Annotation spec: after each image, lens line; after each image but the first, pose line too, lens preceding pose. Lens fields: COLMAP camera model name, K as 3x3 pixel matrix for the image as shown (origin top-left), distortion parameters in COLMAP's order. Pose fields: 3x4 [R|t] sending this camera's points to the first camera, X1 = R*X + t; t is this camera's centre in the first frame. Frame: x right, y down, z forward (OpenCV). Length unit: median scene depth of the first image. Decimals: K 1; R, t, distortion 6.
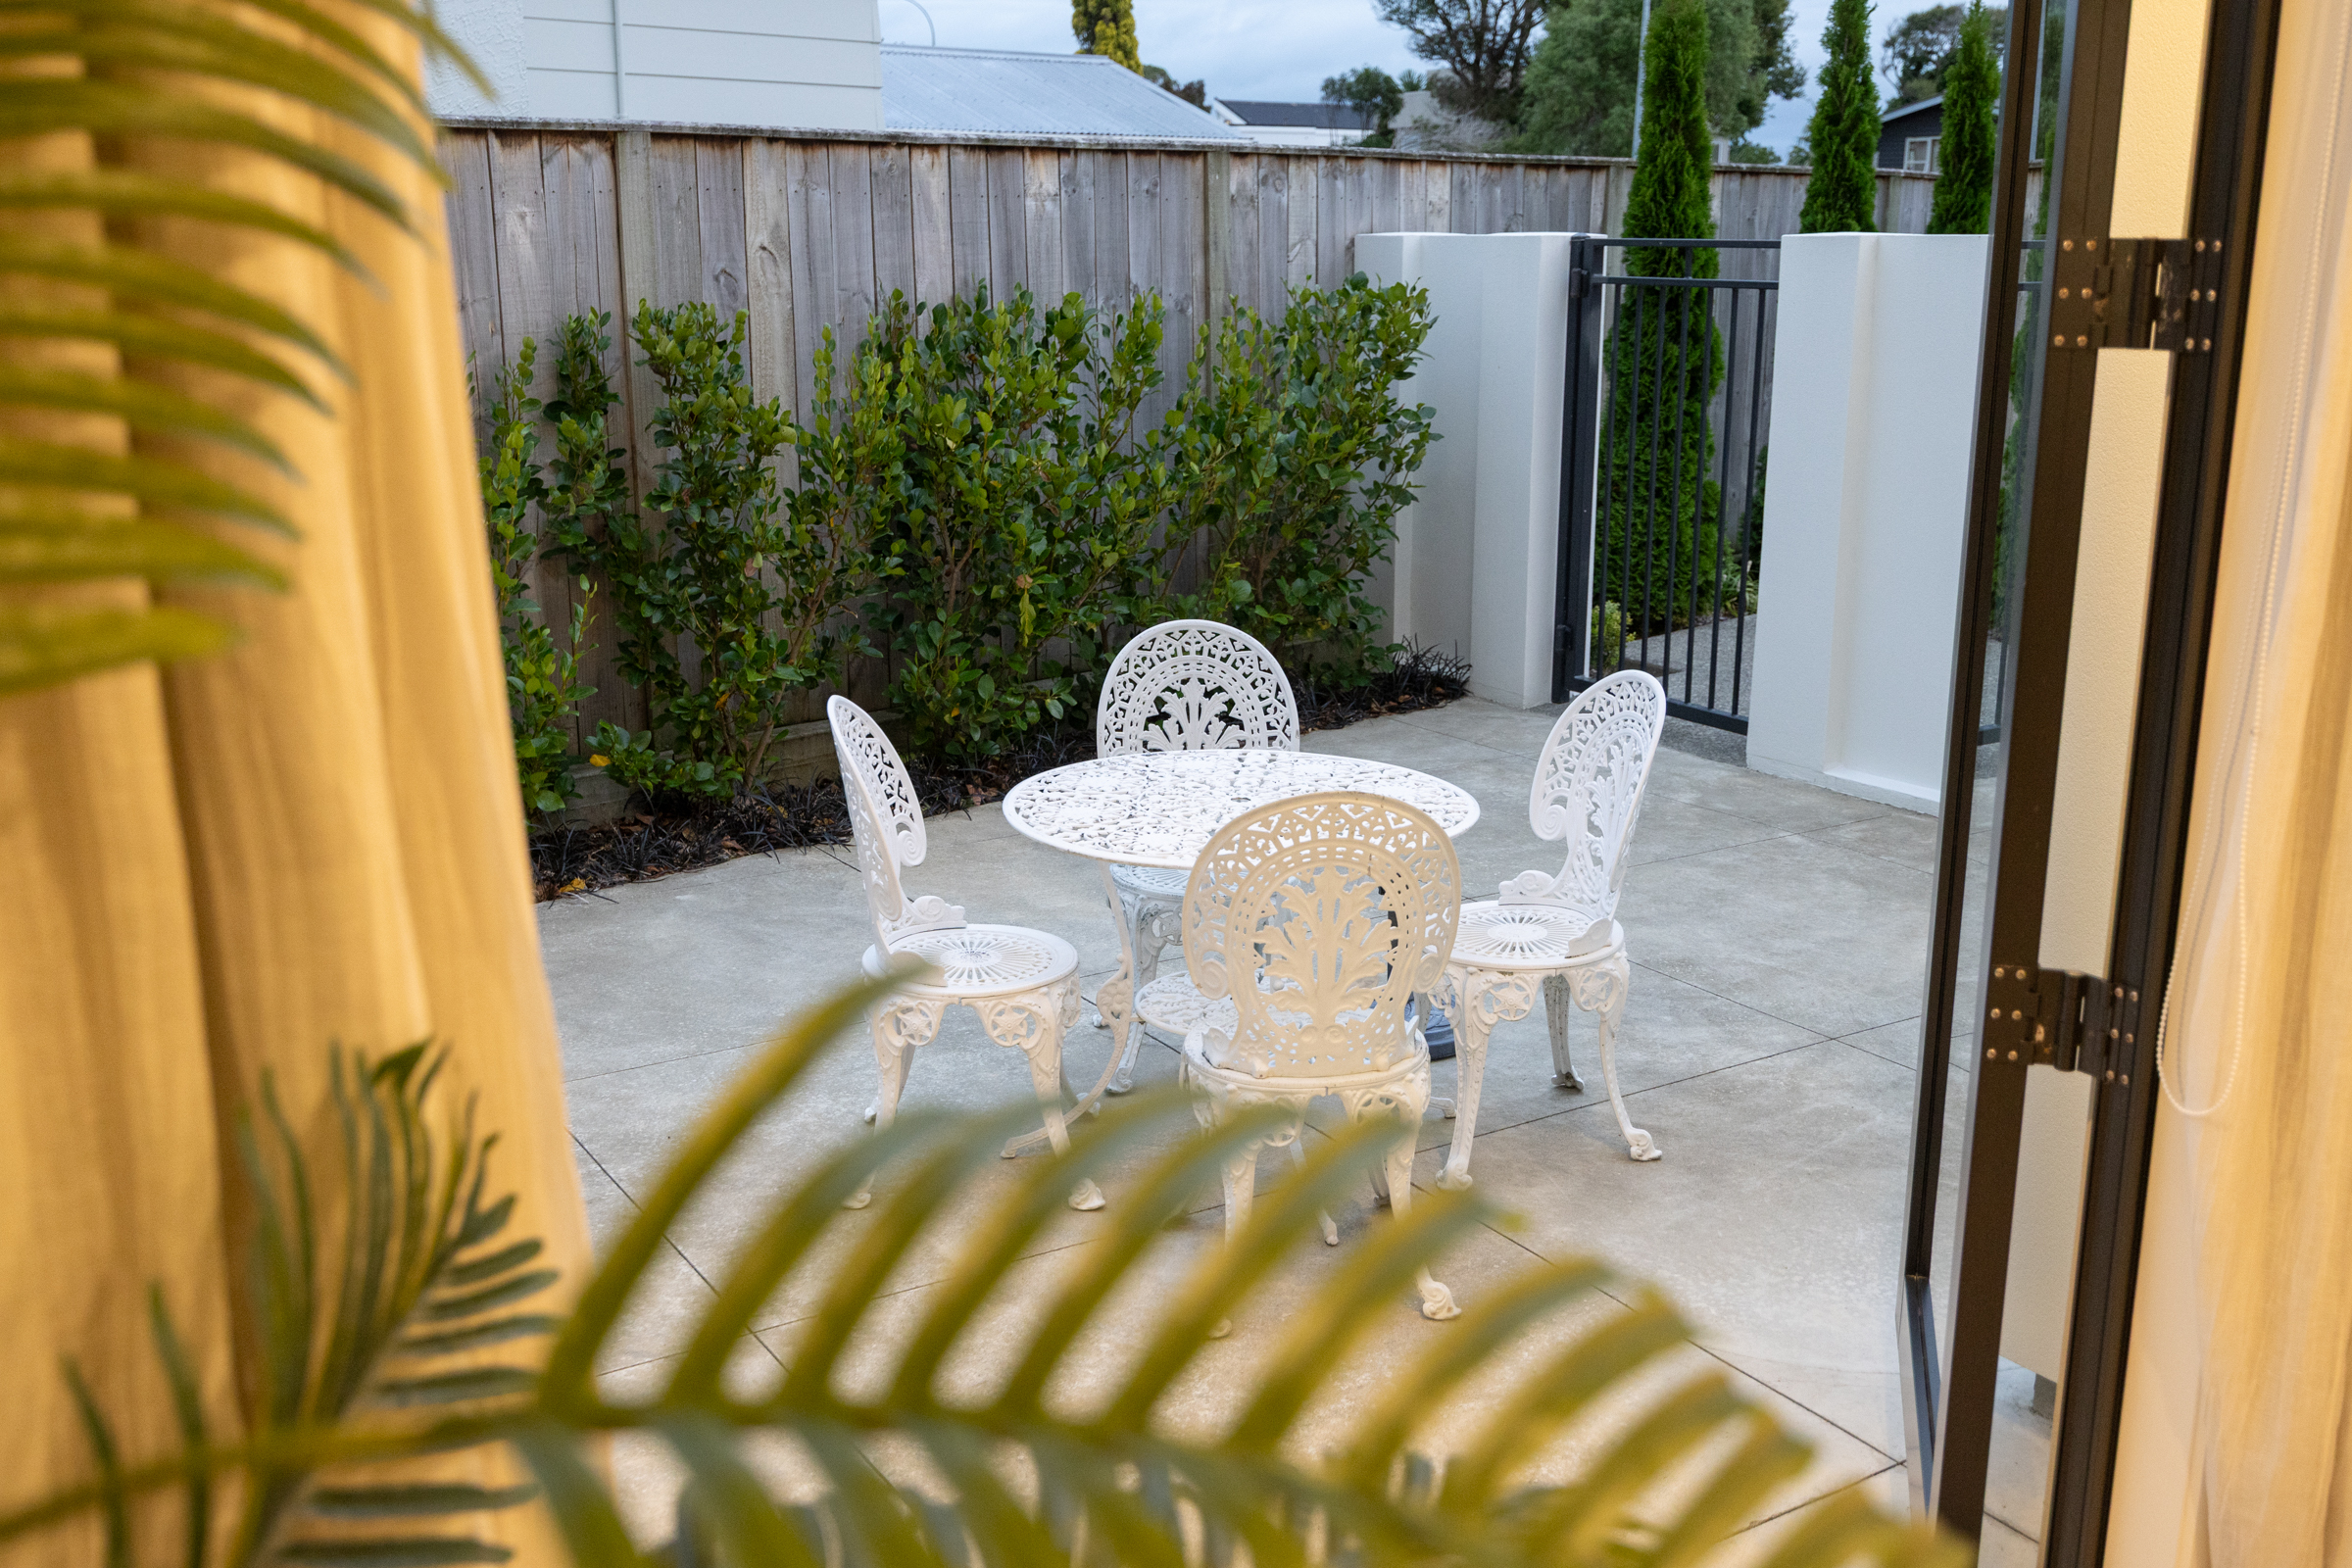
lens RADIAL K [[2128.2, 0, 1176.0], [0, 2128.2, 784.0], [0, 0, 1]] dist [0.074614, 0.000464]
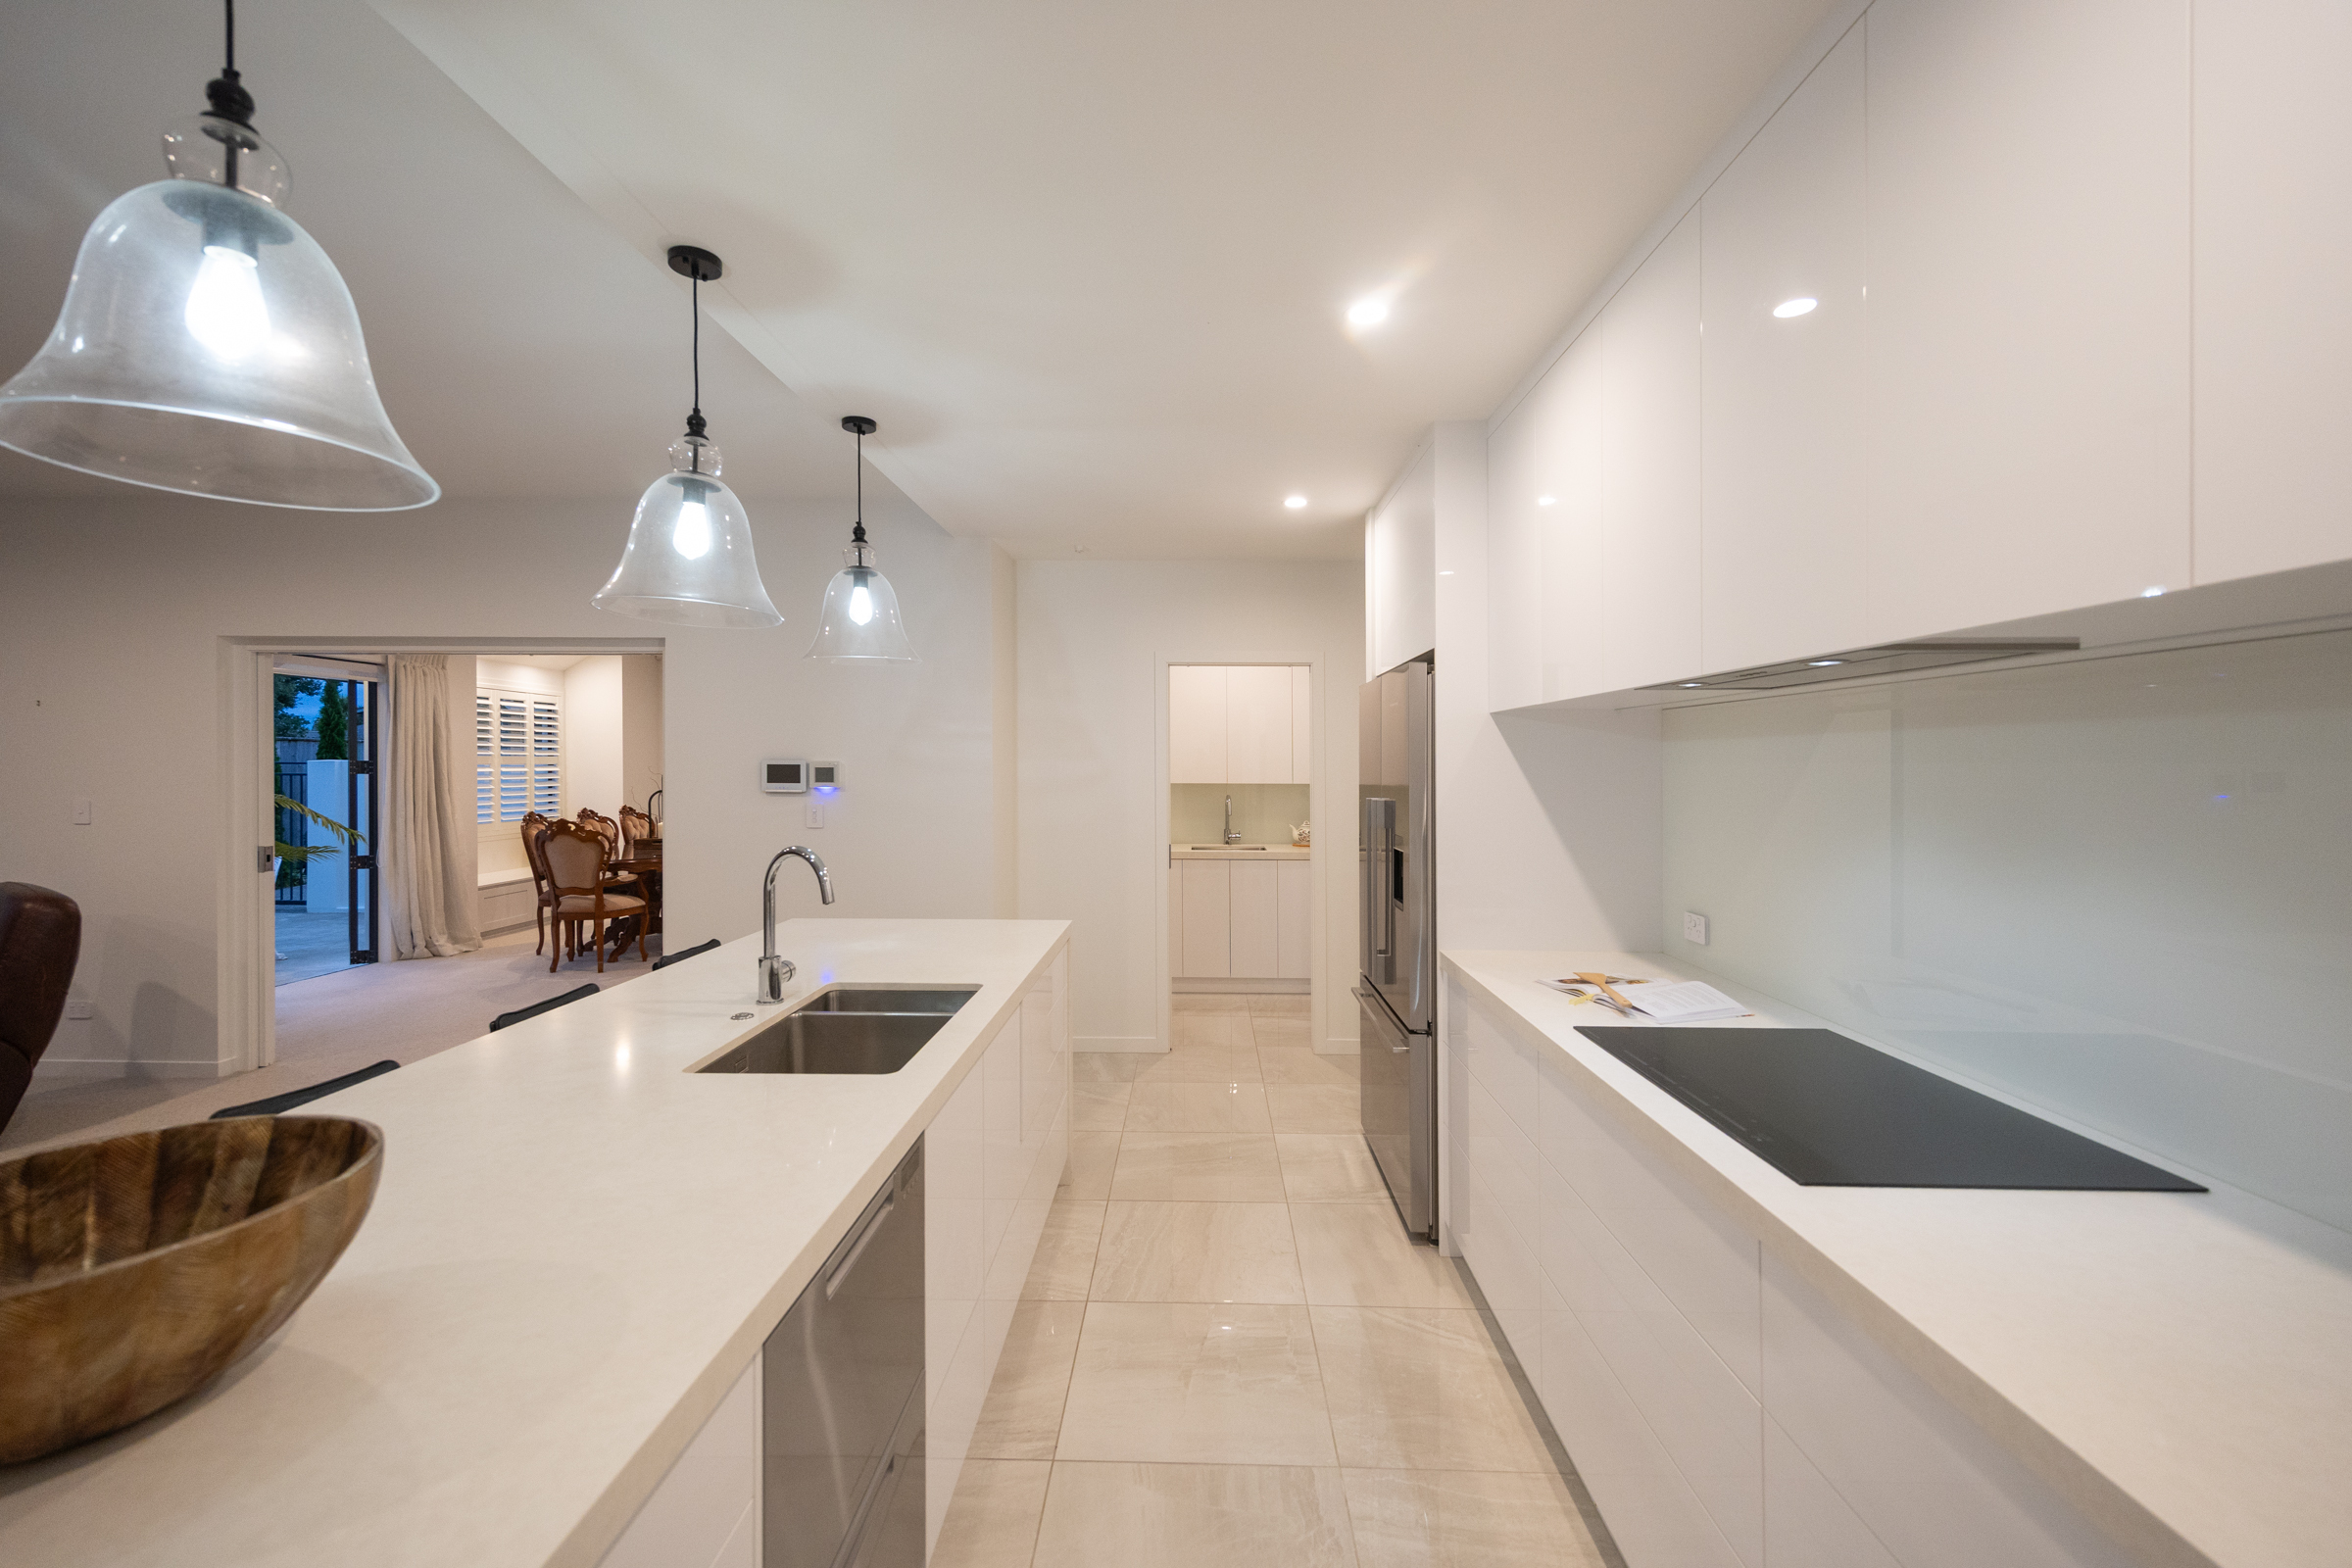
lens RADIAL K [[888.6, 0, 1176.0], [0, 888.6, 784.0], [0, 0, 1]] dist [0.003571, -0.000475]
pose [[0.510566, 0.000360, 0.859838, -0.238011], [0.197527, 0.973206, -0.117698, 0.227389], [-0.836842, 0.229934, 0.496815, -0.875508]]
